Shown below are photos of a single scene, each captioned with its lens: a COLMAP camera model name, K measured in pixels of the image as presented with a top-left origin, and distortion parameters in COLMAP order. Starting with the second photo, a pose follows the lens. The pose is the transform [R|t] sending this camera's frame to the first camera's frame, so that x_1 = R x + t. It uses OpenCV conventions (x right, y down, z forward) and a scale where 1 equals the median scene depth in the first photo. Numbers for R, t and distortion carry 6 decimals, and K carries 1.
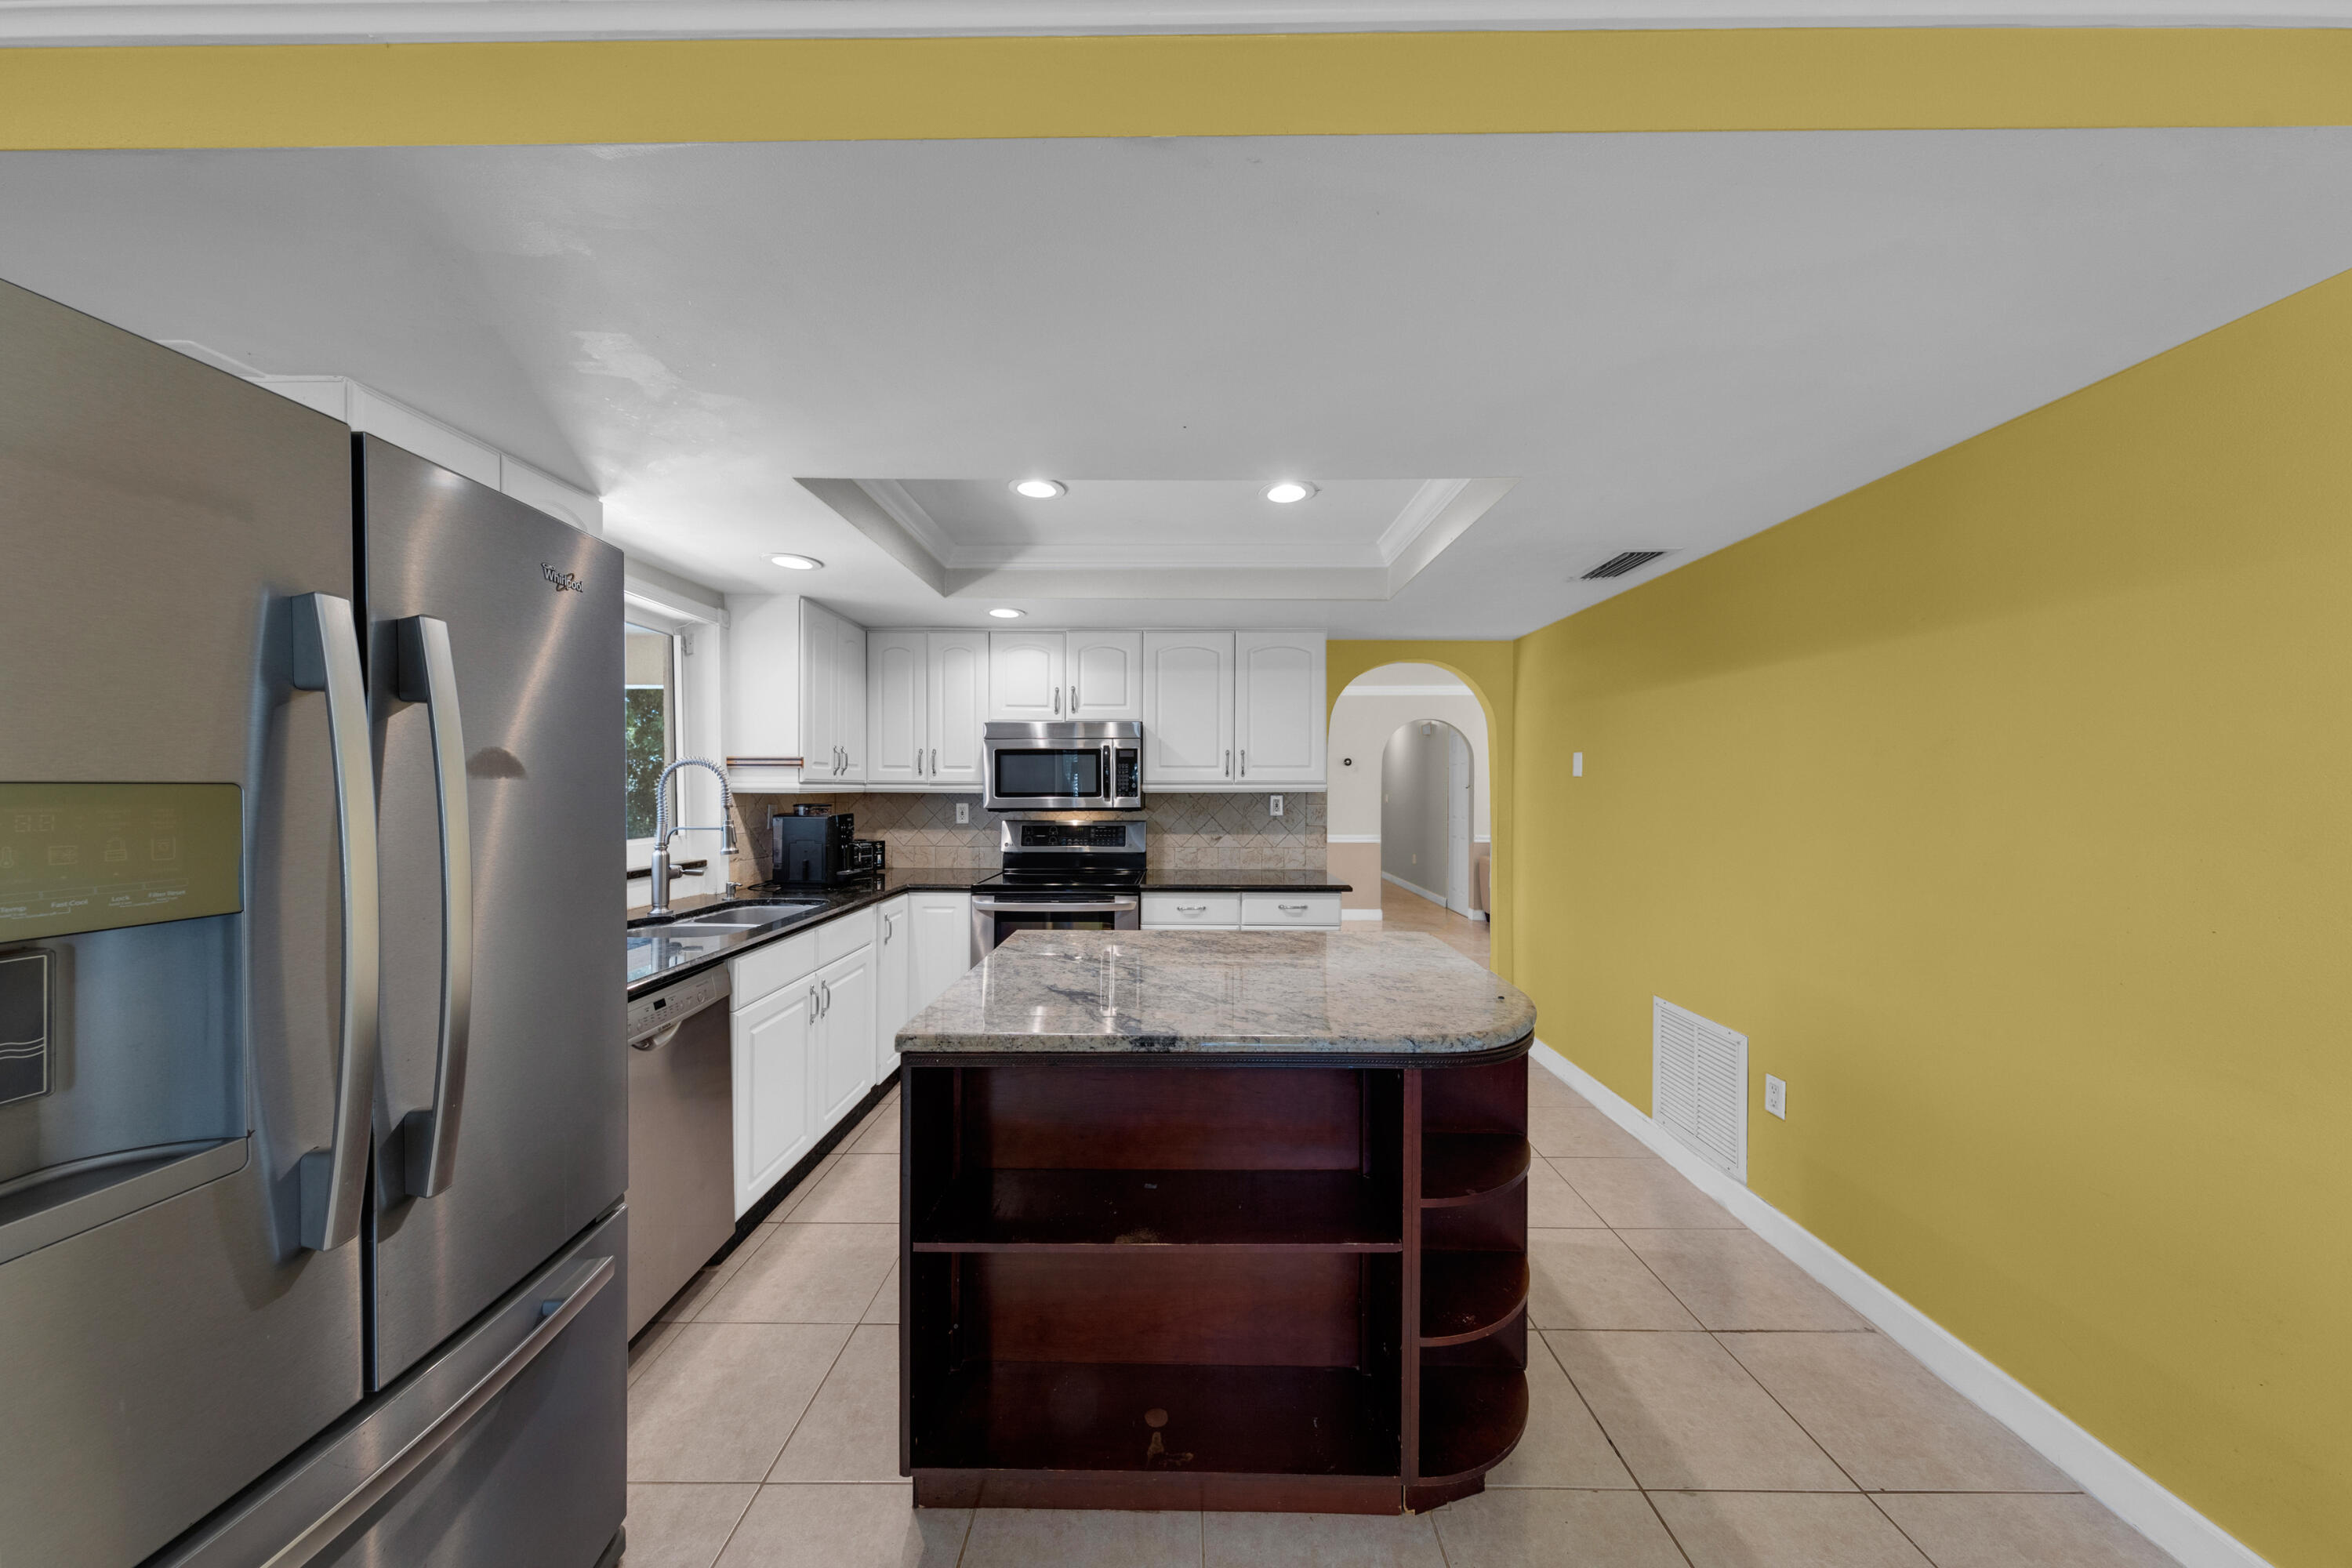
lens RADIAL K [[804.6, 0, 1171.2], [0, 804.6, 790.6], [0, 0, 1]] dist [0.000181, -0.000011]
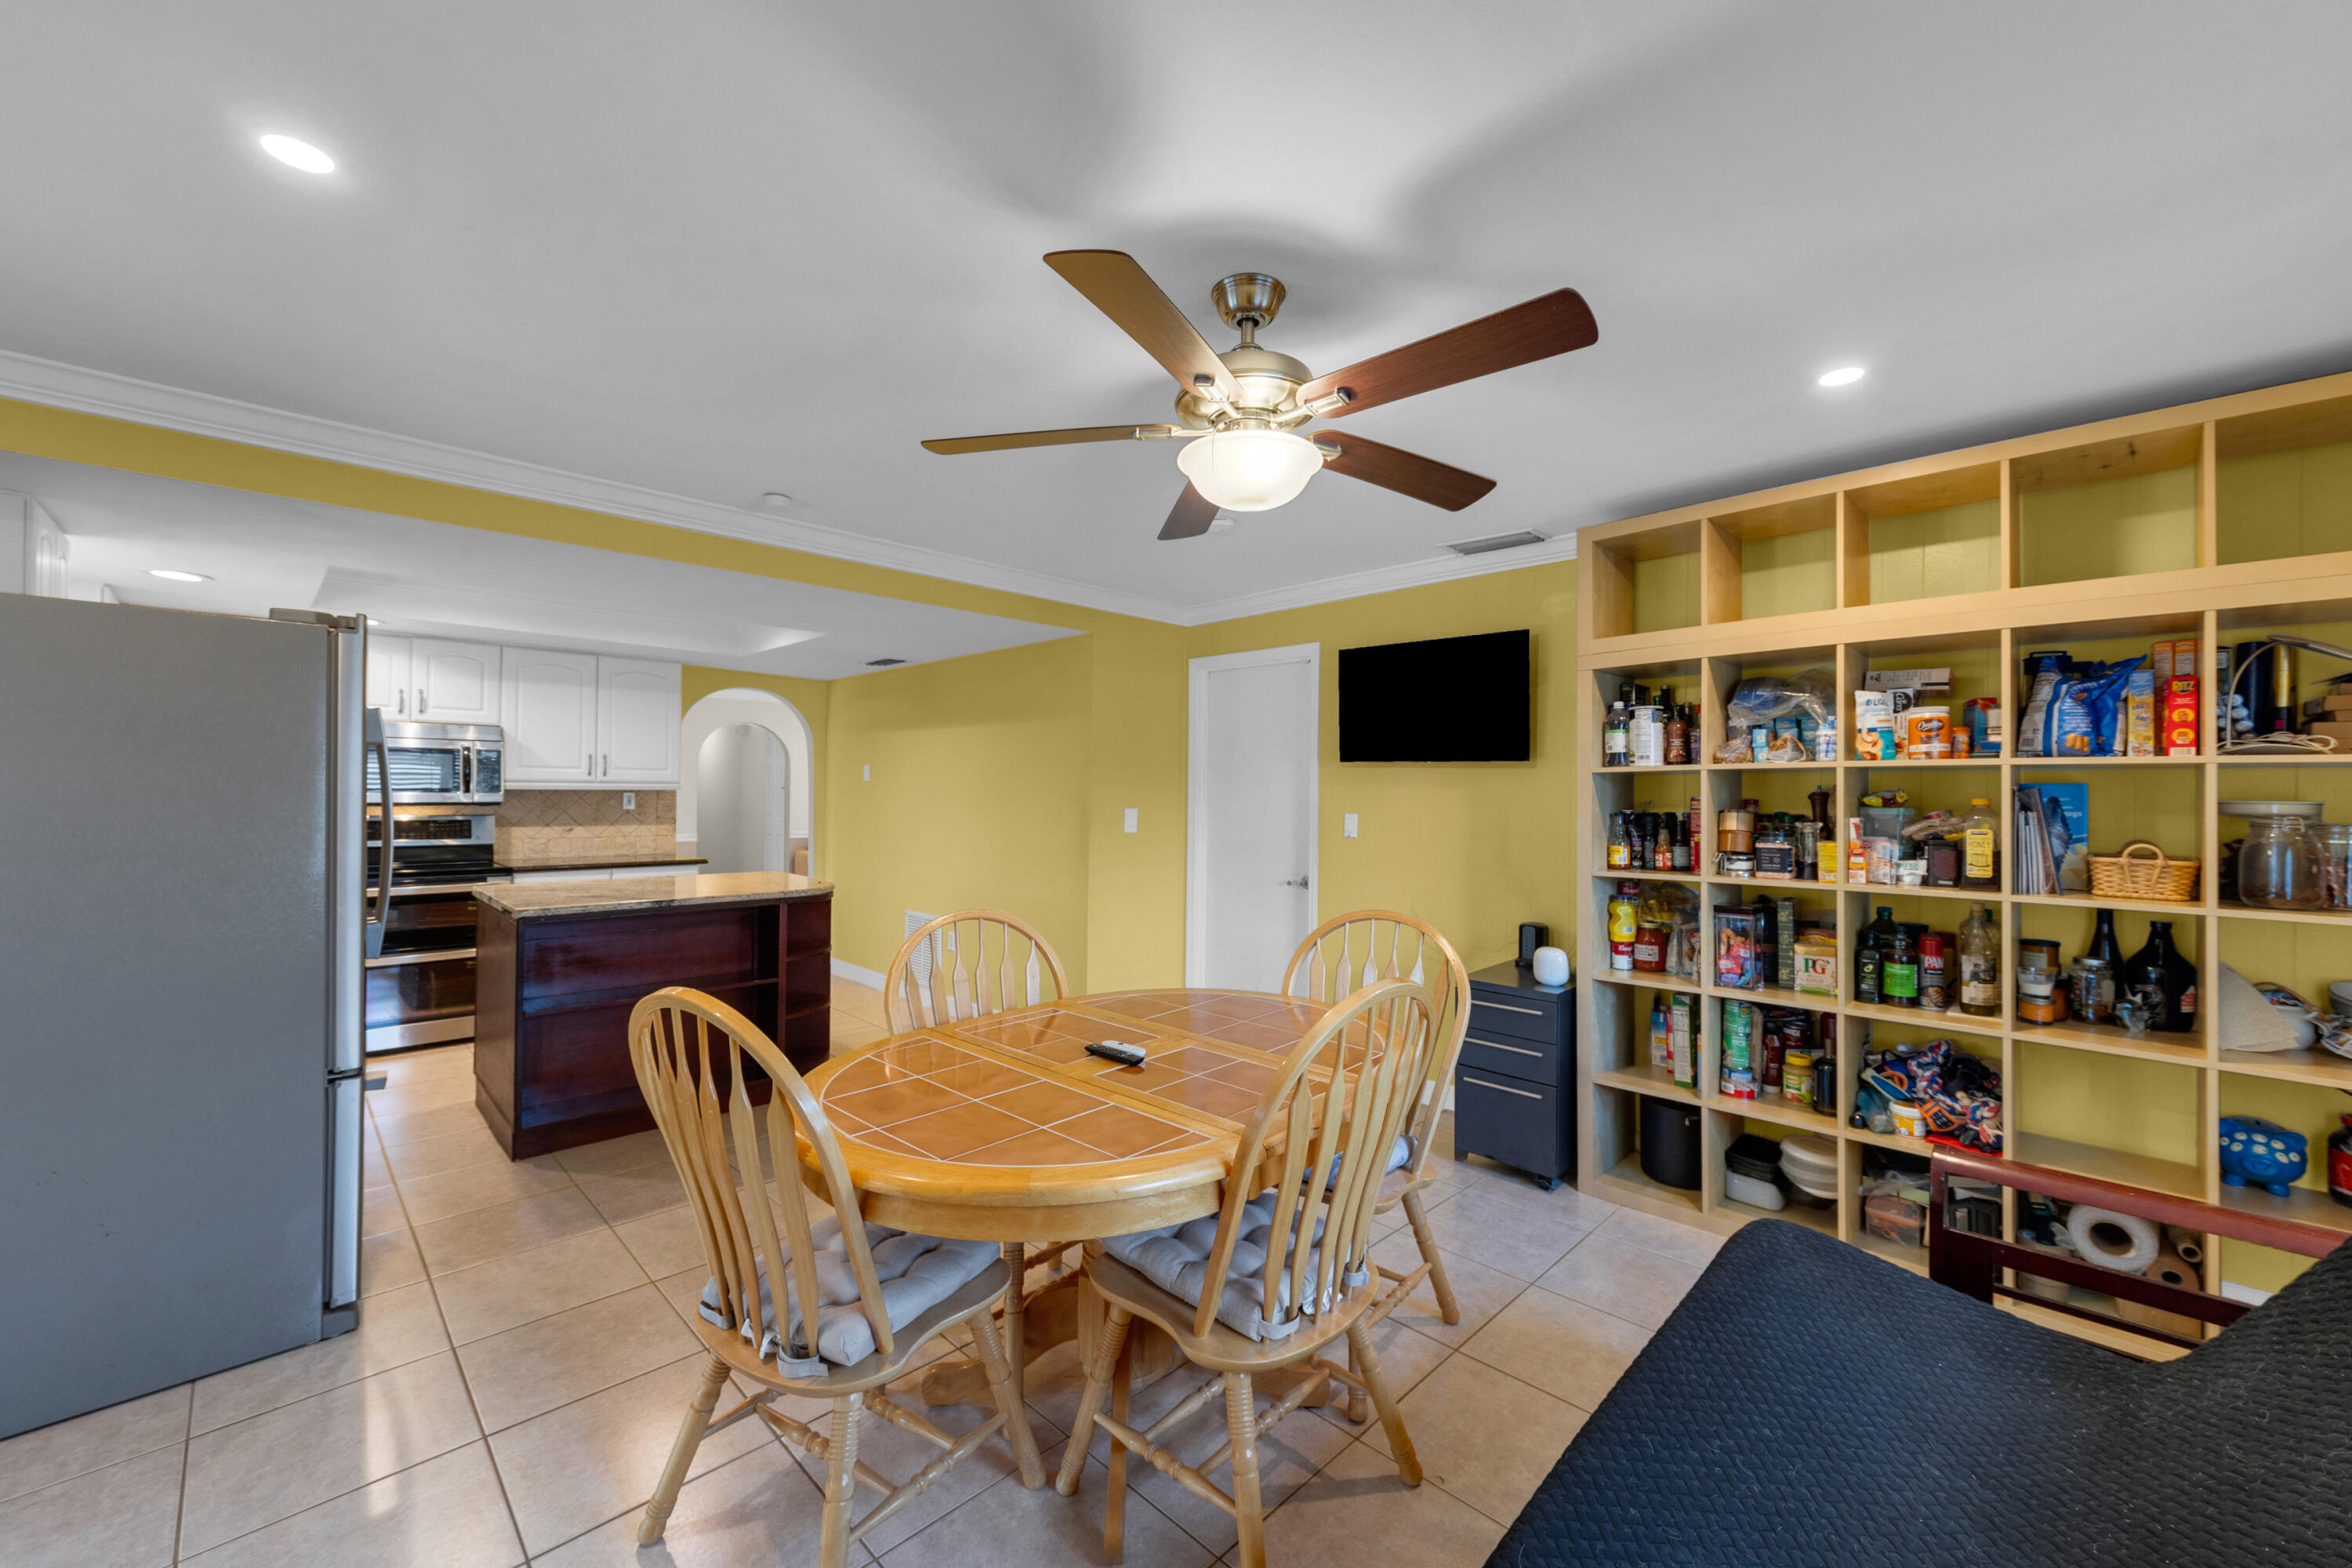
lens RADIAL K [[865.0, 0, 1177.1], [0, 865.0, 785.6], [0, 0, 1]] dist [-0.000342, -0.000219]
pose [[0.706892, 0.008872, 0.707266, -0.208585], [-0.002178, 0.999944, -0.010367, 0.007418], [-0.707318, 0.005788, 0.706872, -0.493747]]
